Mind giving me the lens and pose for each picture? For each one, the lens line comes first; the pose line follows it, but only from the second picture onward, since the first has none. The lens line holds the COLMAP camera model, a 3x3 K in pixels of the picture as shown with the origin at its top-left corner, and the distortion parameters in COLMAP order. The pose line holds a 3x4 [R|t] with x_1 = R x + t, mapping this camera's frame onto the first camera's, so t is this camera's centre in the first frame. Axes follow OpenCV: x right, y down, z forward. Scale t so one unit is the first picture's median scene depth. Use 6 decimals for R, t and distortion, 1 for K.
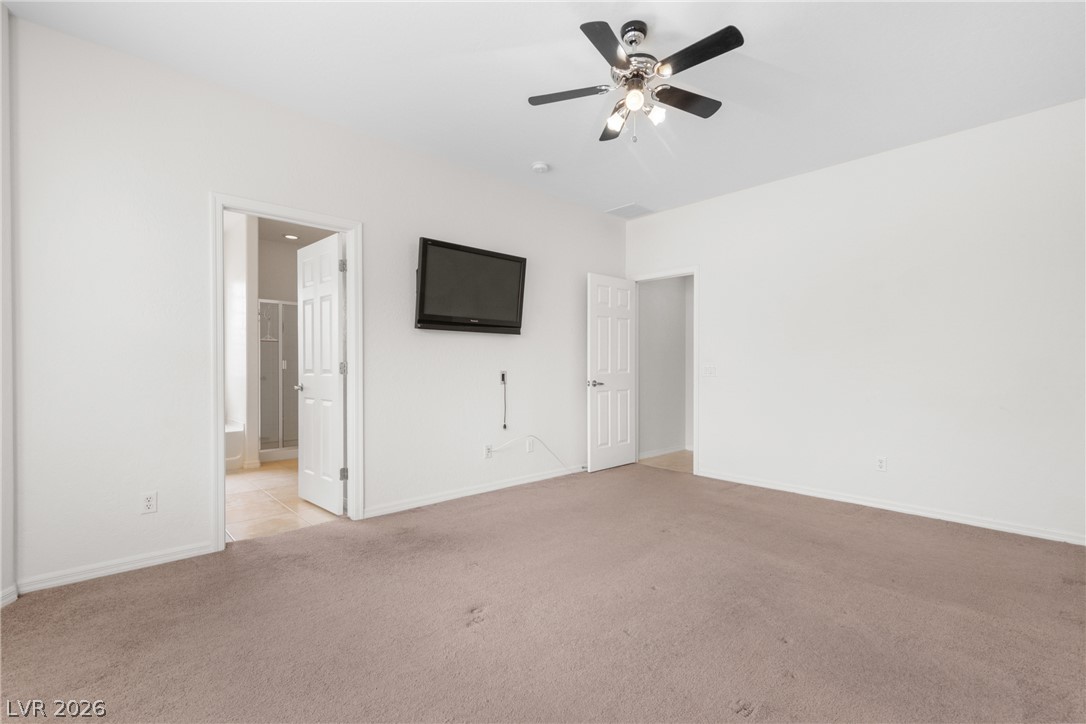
lens RADIAL K [[490.1, 0, 545.6], [0, 490.1, 363.5], [0, 0, 1]] dist [0.002777, 0.000368]
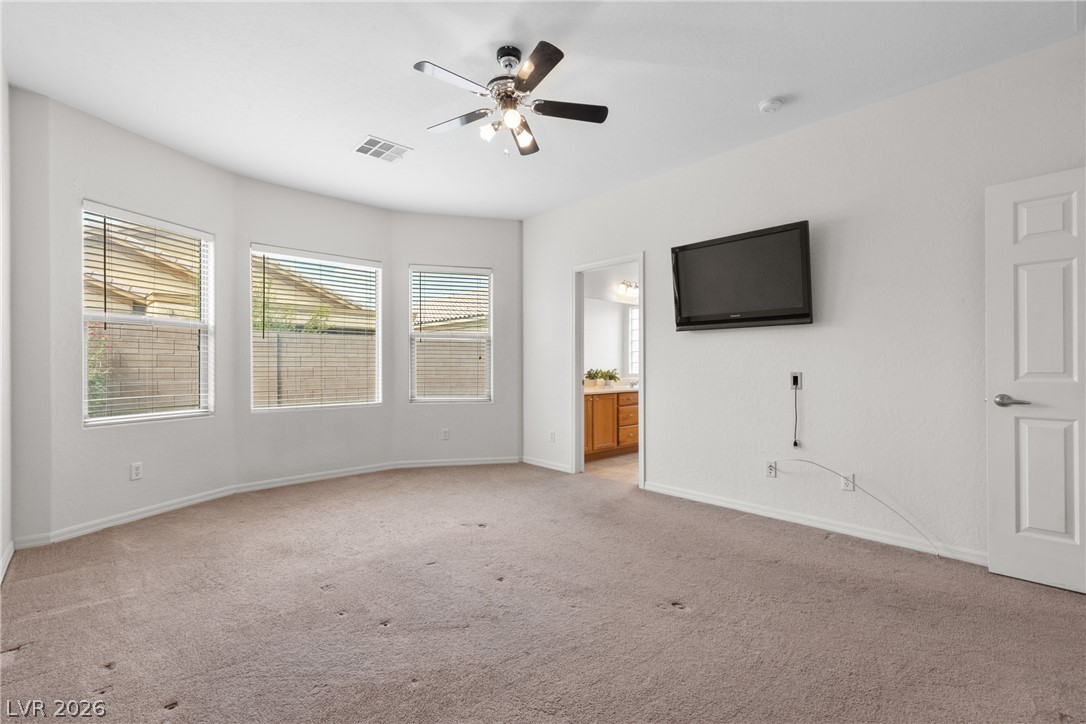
lens RADIAL K [[490.1, 0, 545.6], [0, 490.1, 363.5], [0, 0, 1]] dist [0.002777, 0.000368]
pose [[-0.011957, -0.007513, -0.999900, 0.702927], [0.003597, 0.999965, -0.007556, 0.005450], [0.999922, -0.003687, -0.011929, 0.613740]]
